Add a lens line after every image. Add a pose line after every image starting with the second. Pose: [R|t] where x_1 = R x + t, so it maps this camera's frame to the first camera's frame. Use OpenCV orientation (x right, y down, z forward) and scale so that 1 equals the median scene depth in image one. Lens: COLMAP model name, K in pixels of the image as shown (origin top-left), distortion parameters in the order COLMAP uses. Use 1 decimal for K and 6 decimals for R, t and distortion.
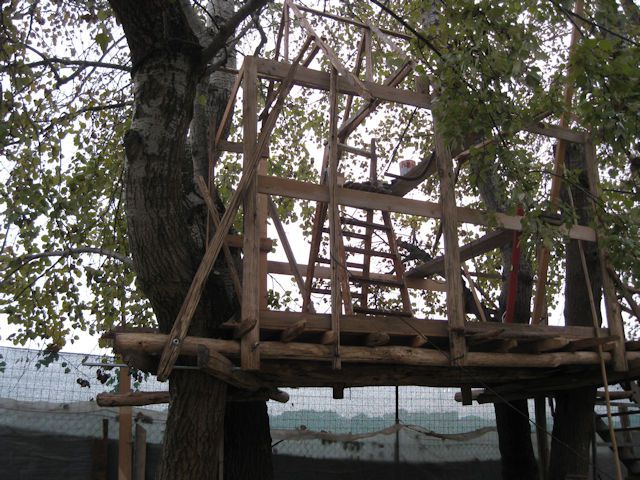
lens RADIAL K [[647.8, 0, 319.6], [0, 647.8, 239.4], [0, 0, 1]] dist [-0.071806, 0.000000]
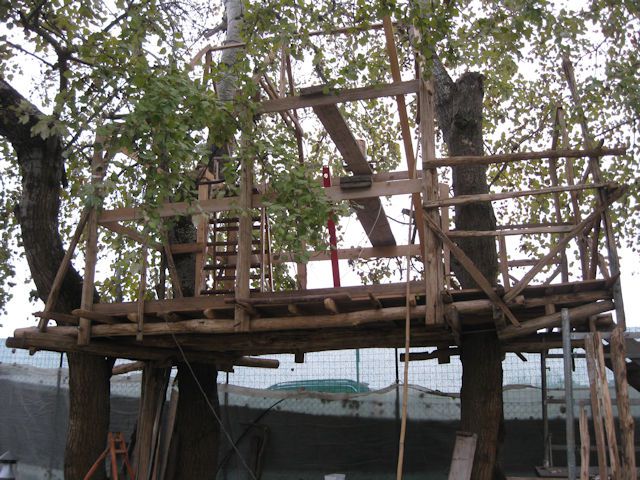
lens RADIAL K [[647.8, 0, 319.3], [0, 647.8, 241.1], [0, 0, 1]] dist [-0.071806, 0.000000]
pose [[0.775398, -0.167649, -0.608812, 0.764083], [0.184866, 0.982140, -0.035004, 0.072517], [0.603807, -0.085407, 0.792542, 0.100828]]
